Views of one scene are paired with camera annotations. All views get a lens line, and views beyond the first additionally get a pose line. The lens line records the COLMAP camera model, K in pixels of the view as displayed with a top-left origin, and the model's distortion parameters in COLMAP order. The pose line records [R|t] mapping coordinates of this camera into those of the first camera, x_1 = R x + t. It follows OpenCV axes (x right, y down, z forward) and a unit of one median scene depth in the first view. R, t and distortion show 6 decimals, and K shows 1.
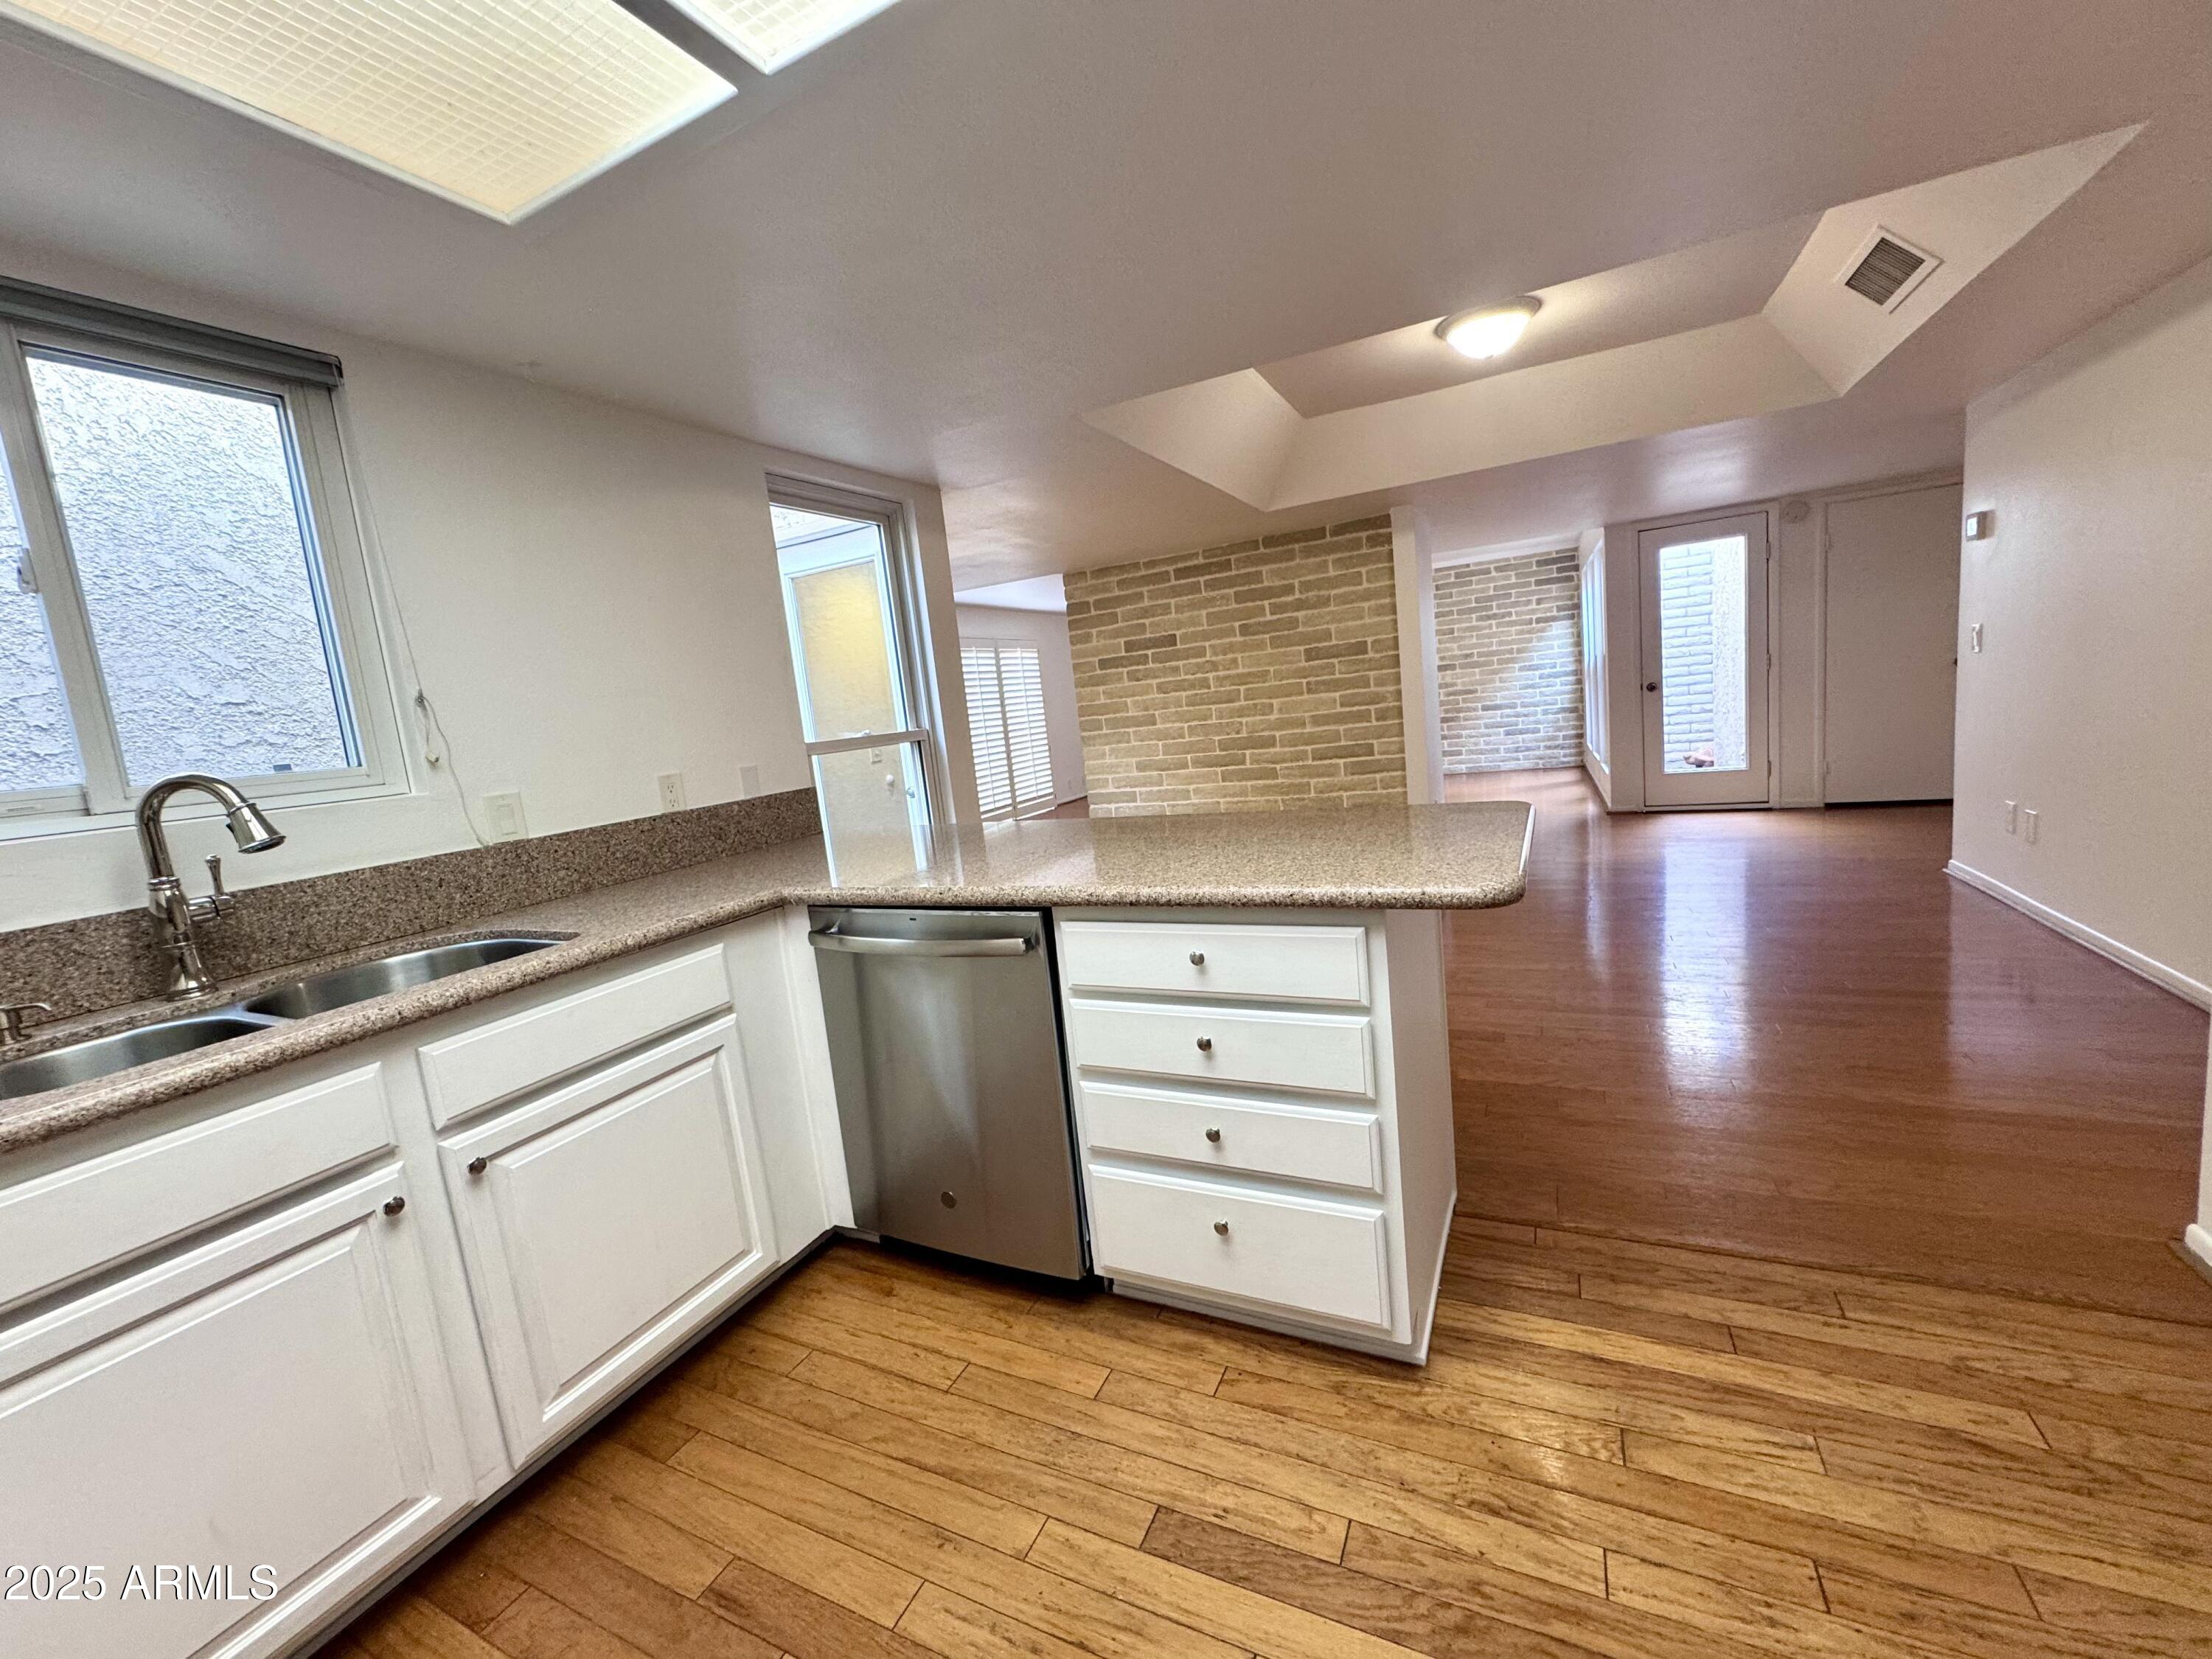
lens RADIAL K [[885.5, 0, 1105.5], [0, 885.5, 827.3], [0, 0, 1]] dist [-0.001259, -0.000119]
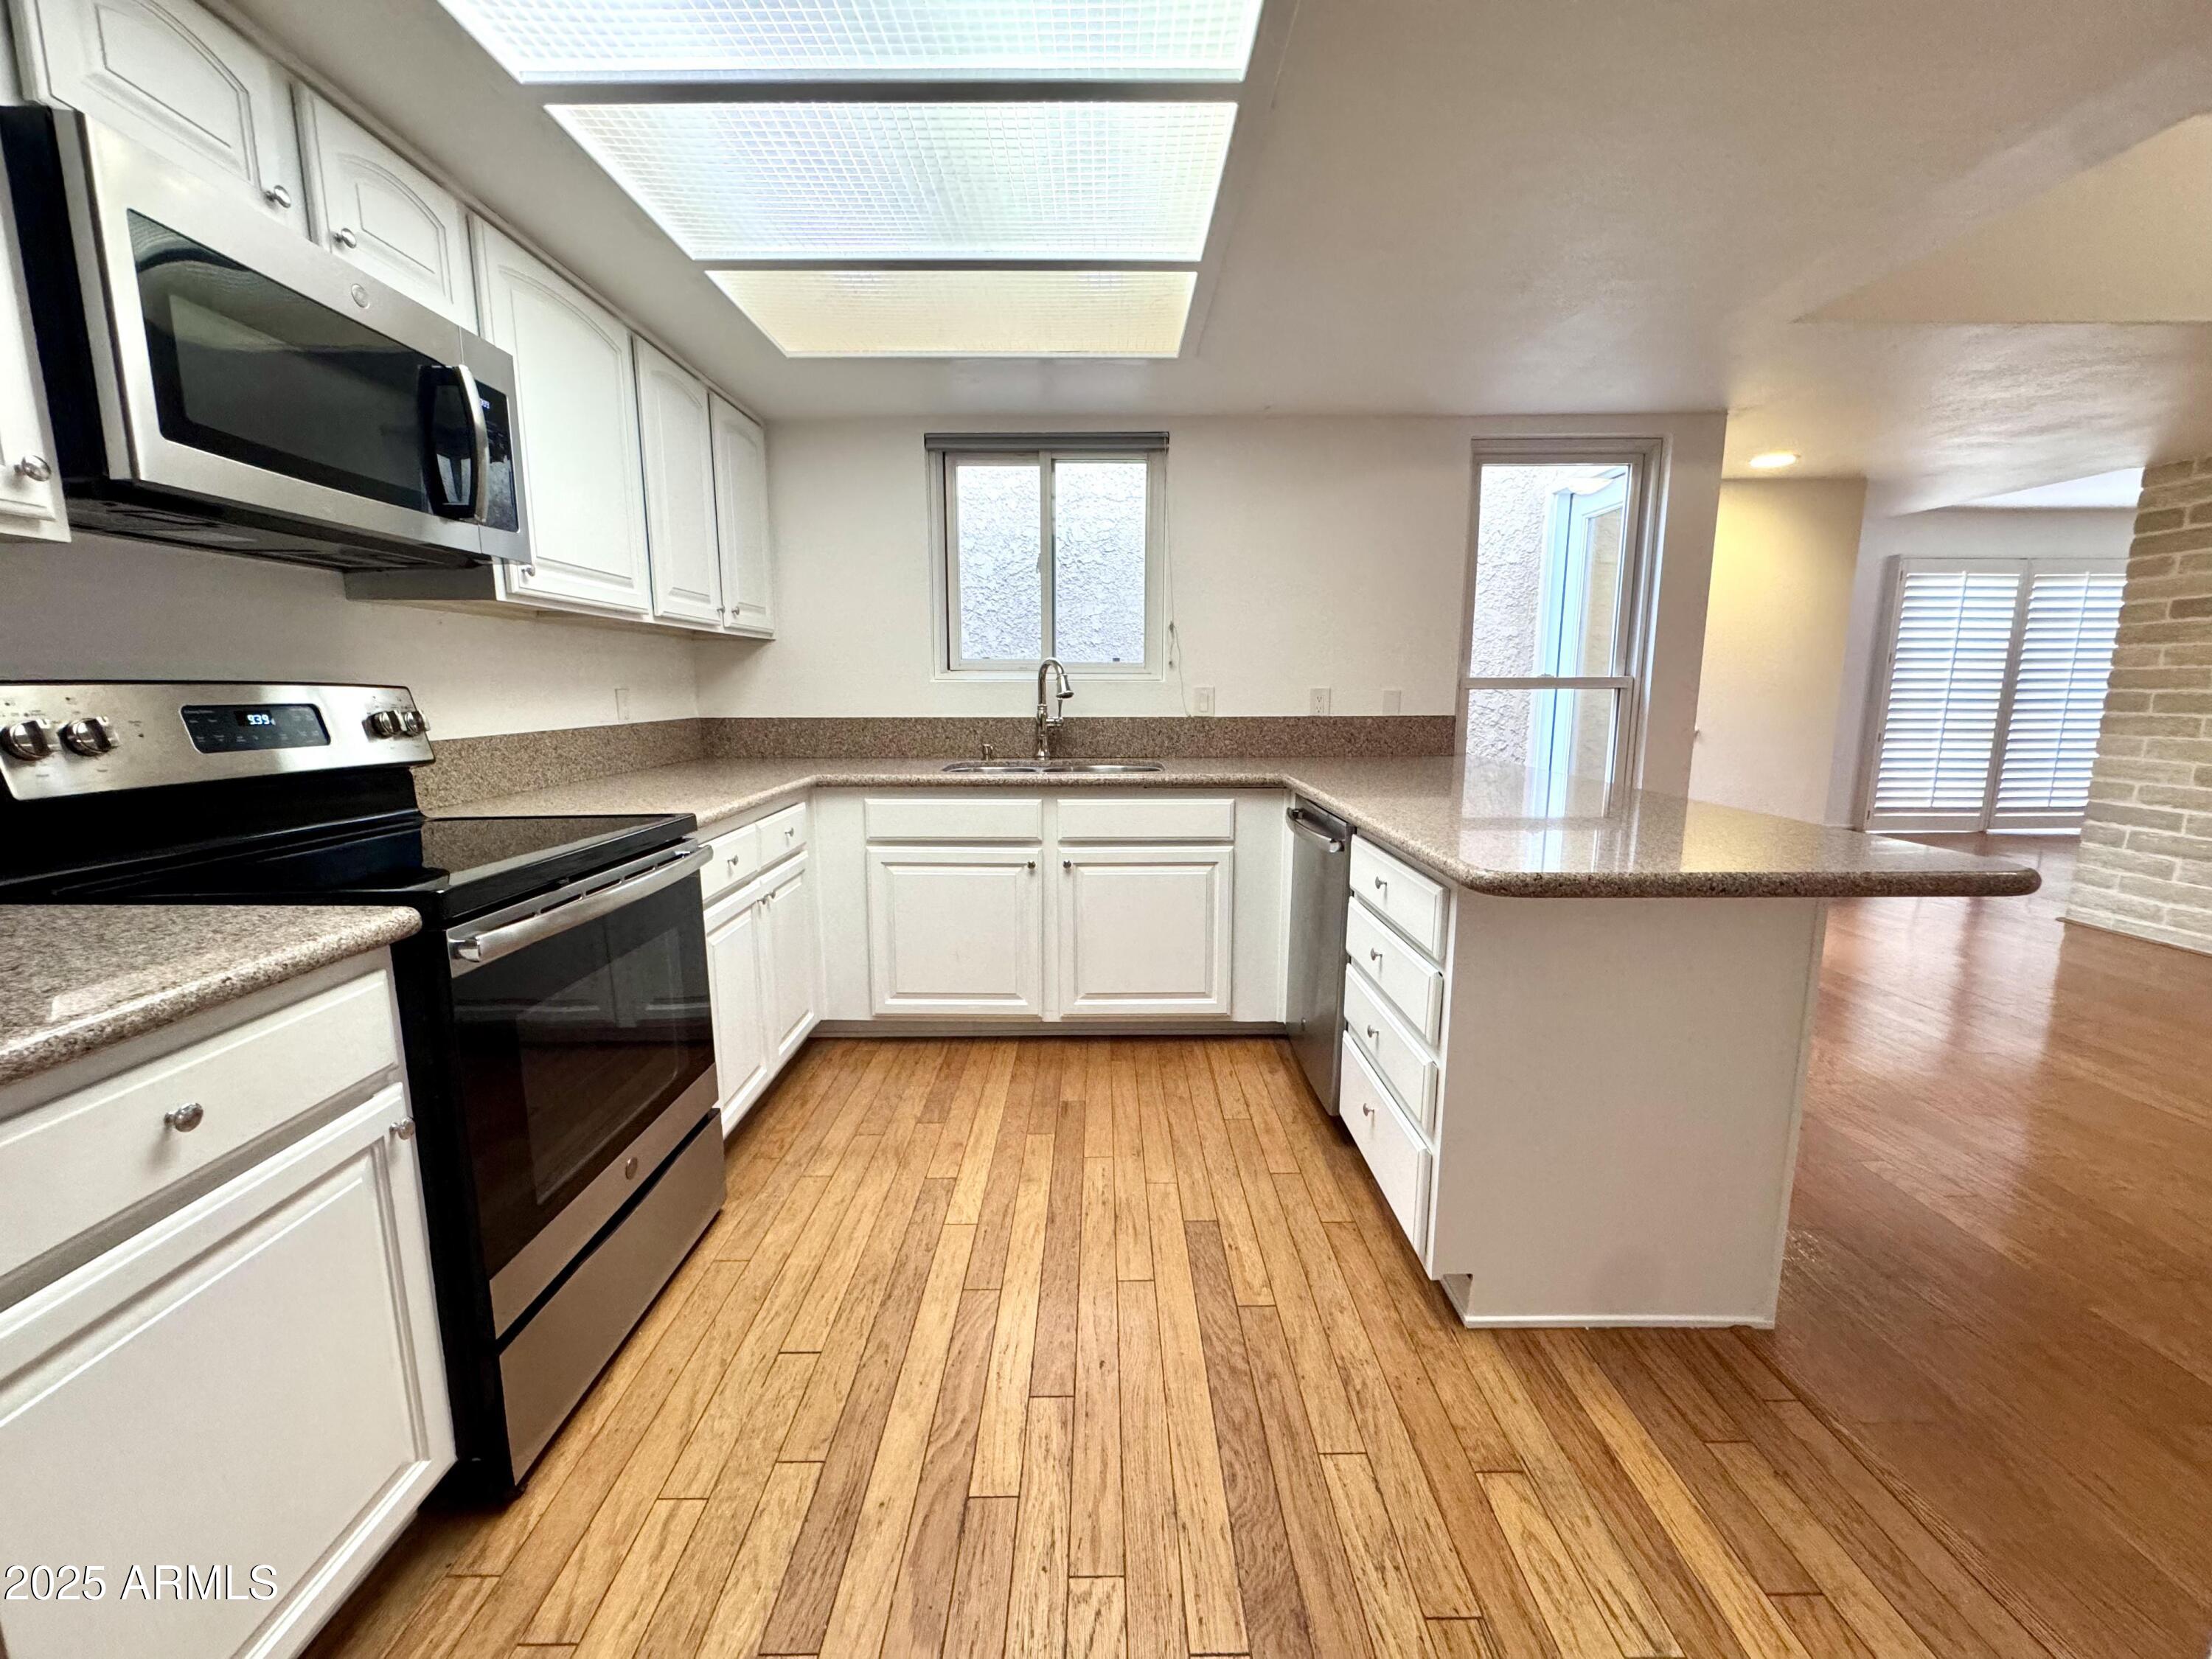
lens RADIAL K [[885.5, 0, 1105.5], [0, 885.5, 827.3], [0, 0, 1]] dist [-0.001259, -0.000119]
pose [[0.446227, 0.246925, -0.860180, 0.608551], [-0.168191, 0.967193, 0.190393, -0.057795], [0.878973, 0.059715, 0.473118, 0.065767]]
